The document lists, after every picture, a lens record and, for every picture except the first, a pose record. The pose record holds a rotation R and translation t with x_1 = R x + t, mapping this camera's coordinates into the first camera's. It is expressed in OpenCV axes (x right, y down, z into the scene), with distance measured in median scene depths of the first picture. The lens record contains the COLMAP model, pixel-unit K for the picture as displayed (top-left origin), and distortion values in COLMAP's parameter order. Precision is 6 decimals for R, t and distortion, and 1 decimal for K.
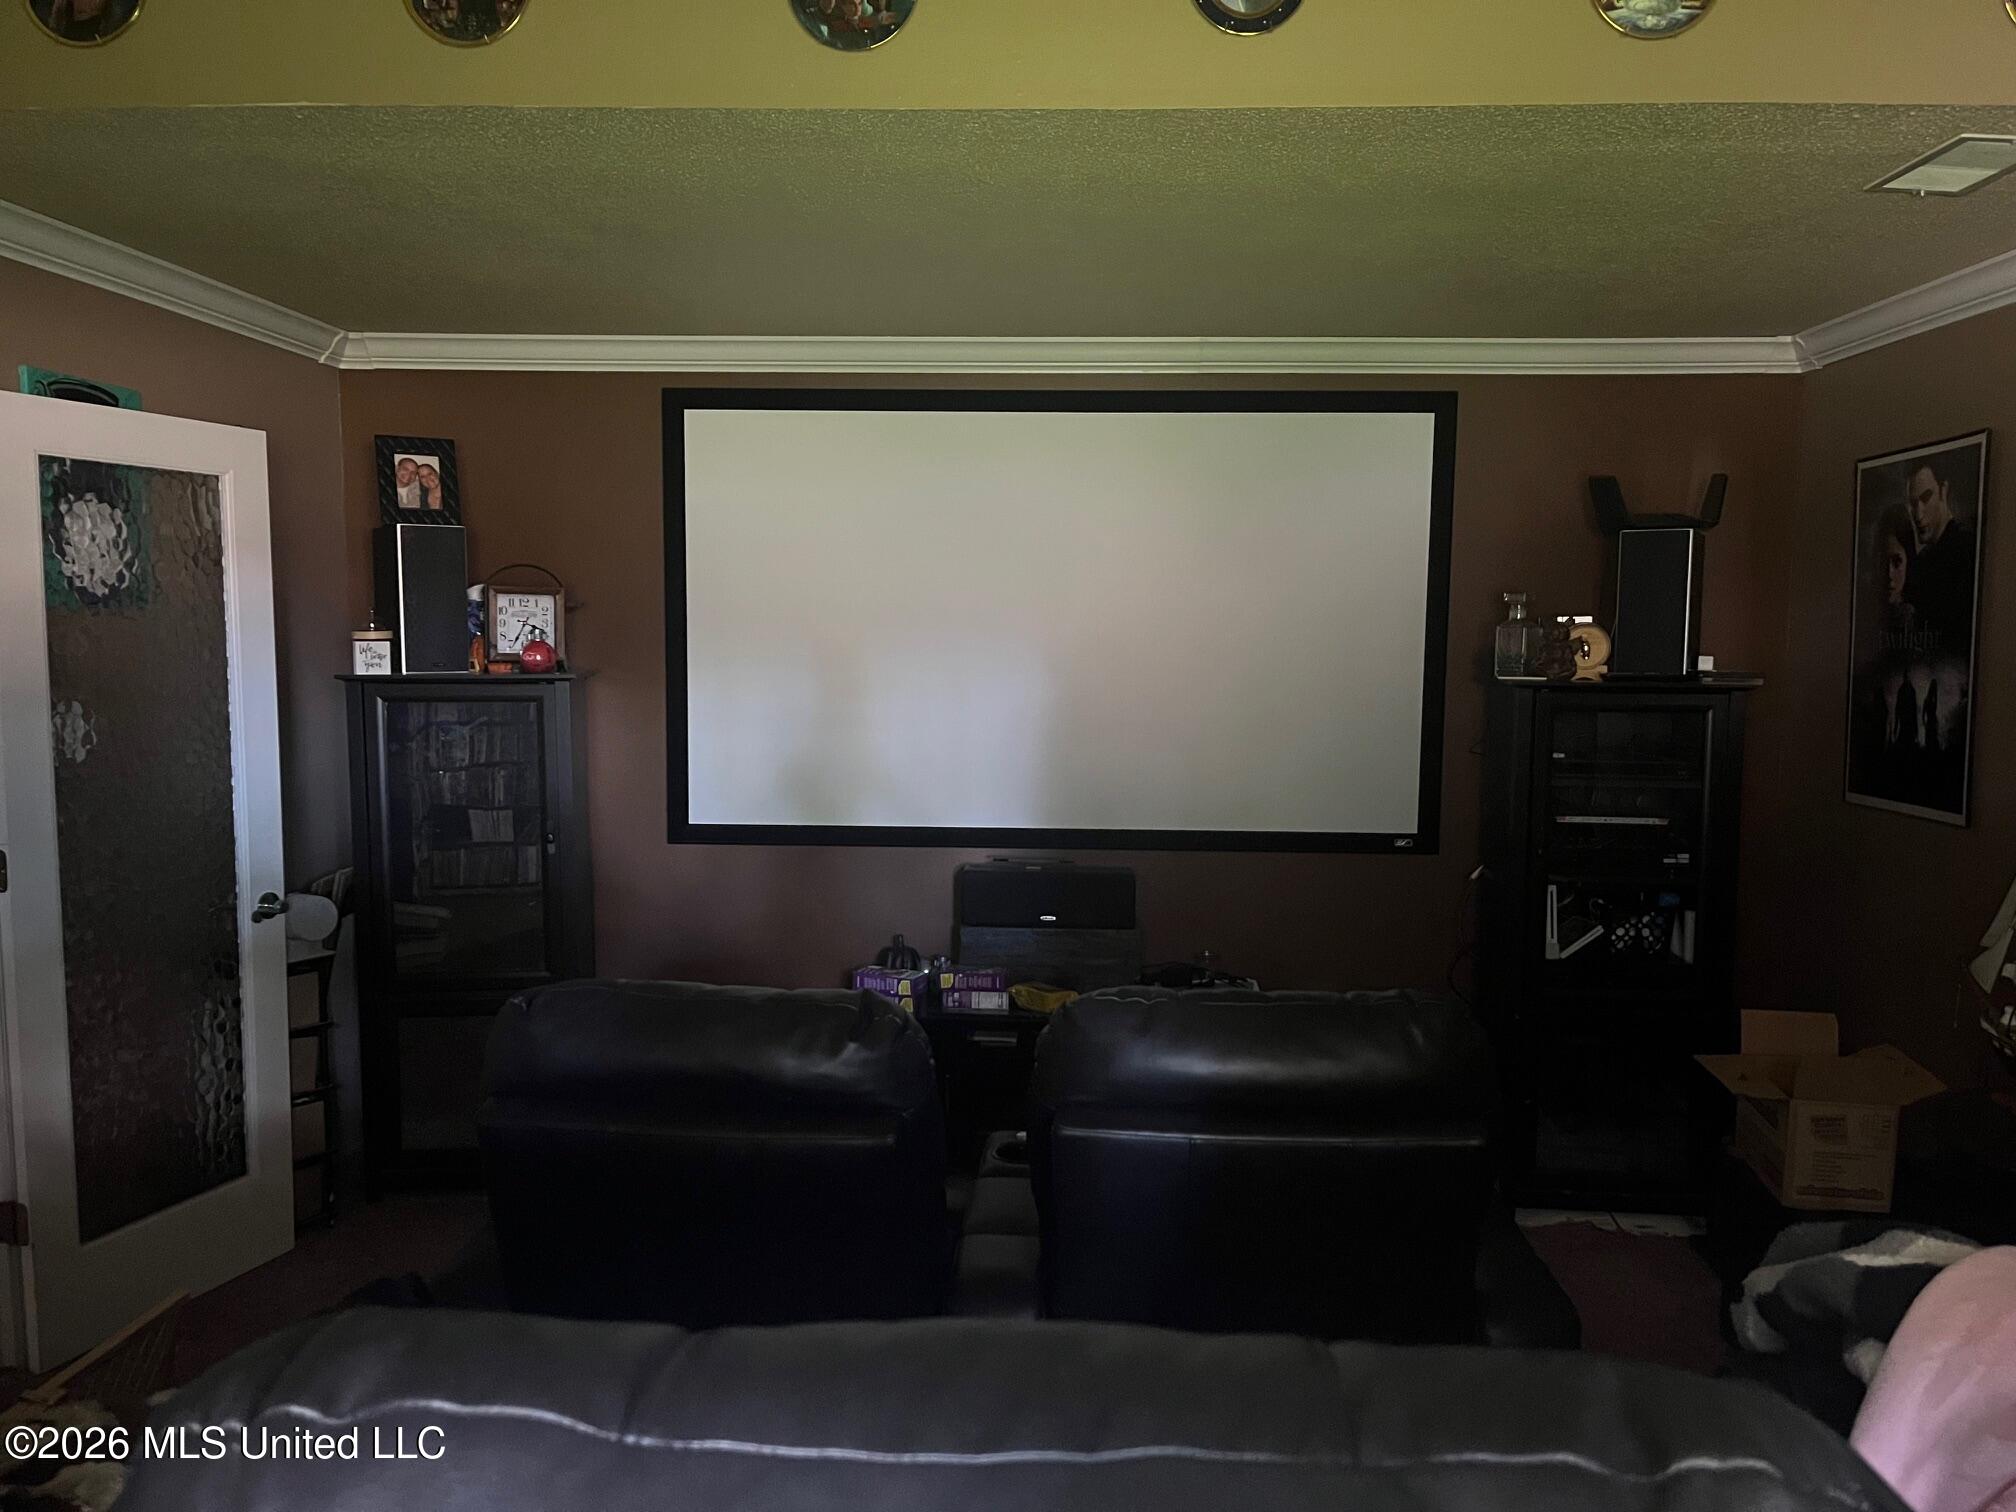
lens RADIAL K [[1508.1, 0, 999.3], [0, 1508.1, 749.6], [0, 0, 1]] dist [0.020118, -0.011695]
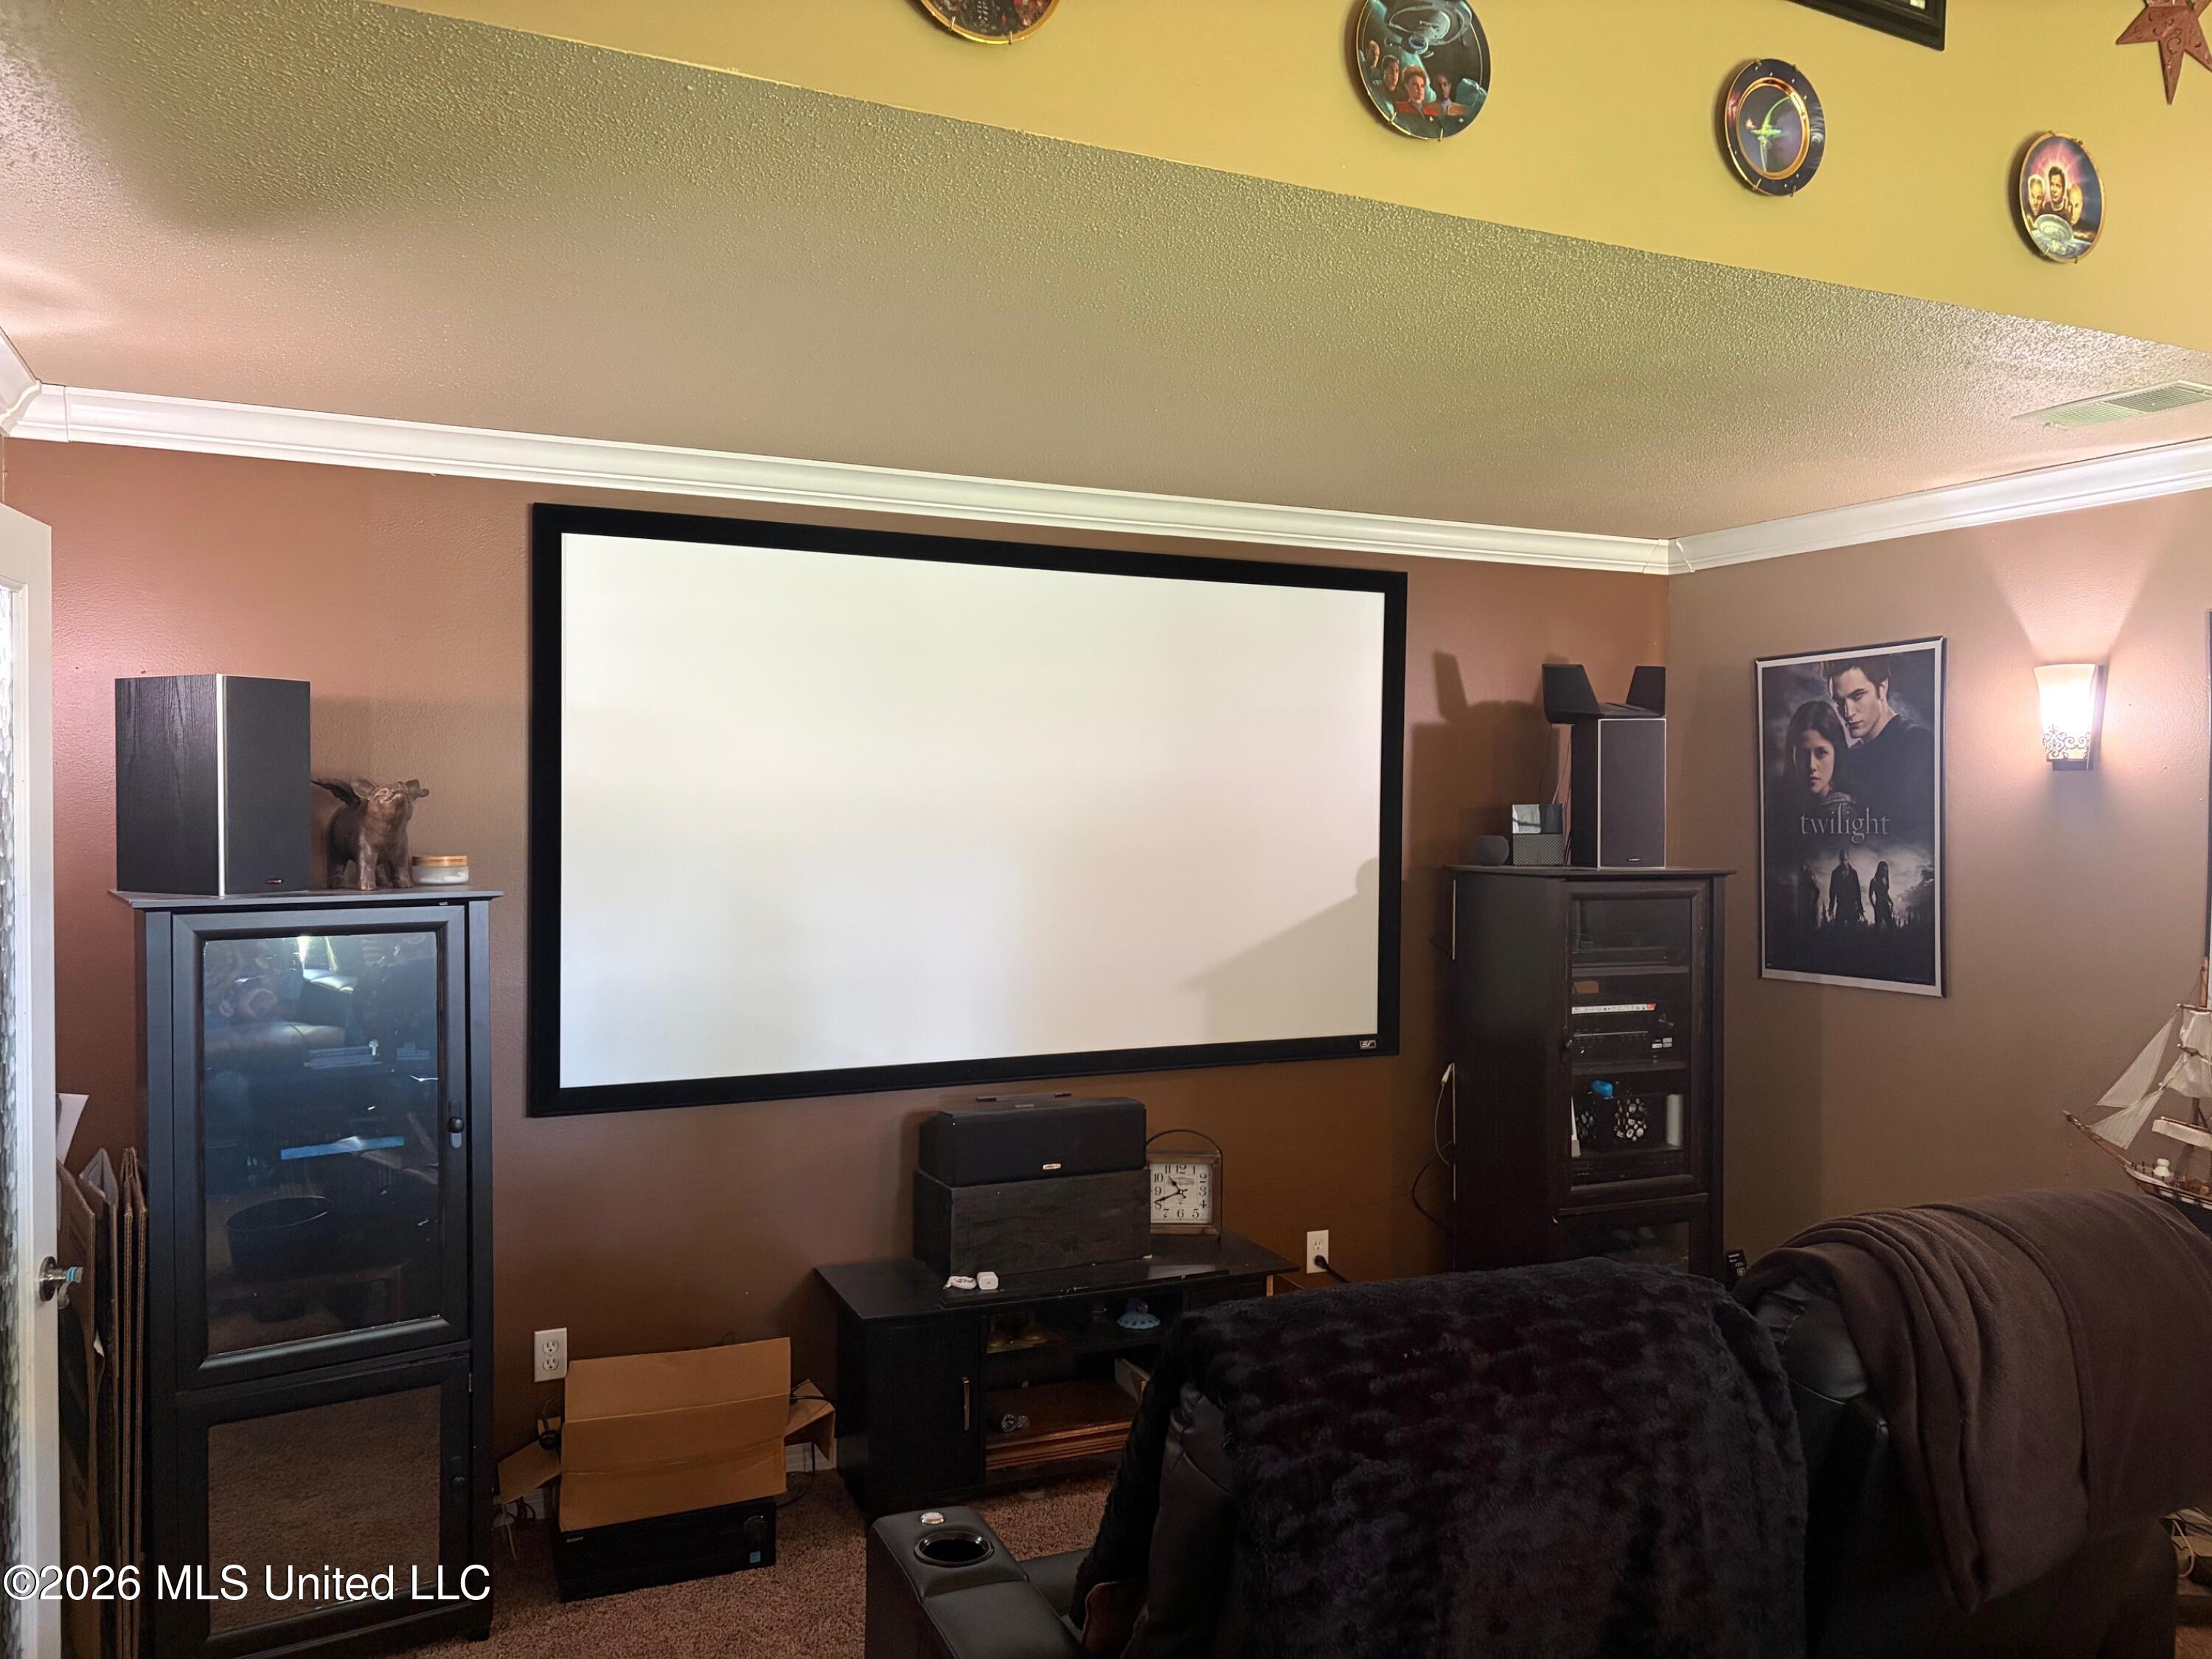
lens RADIAL K [[1666.0, 0, 1109.0], [0, 1666.0, 833.7], [0, 0, 1]] dist [0.034958, -0.022274]
pose [[0.890674, -0.011981, 0.454486, -0.409261], [0.041978, 0.997550, -0.055969, -0.021545], [-0.452701, 0.068928, 0.888994, 0.171652]]
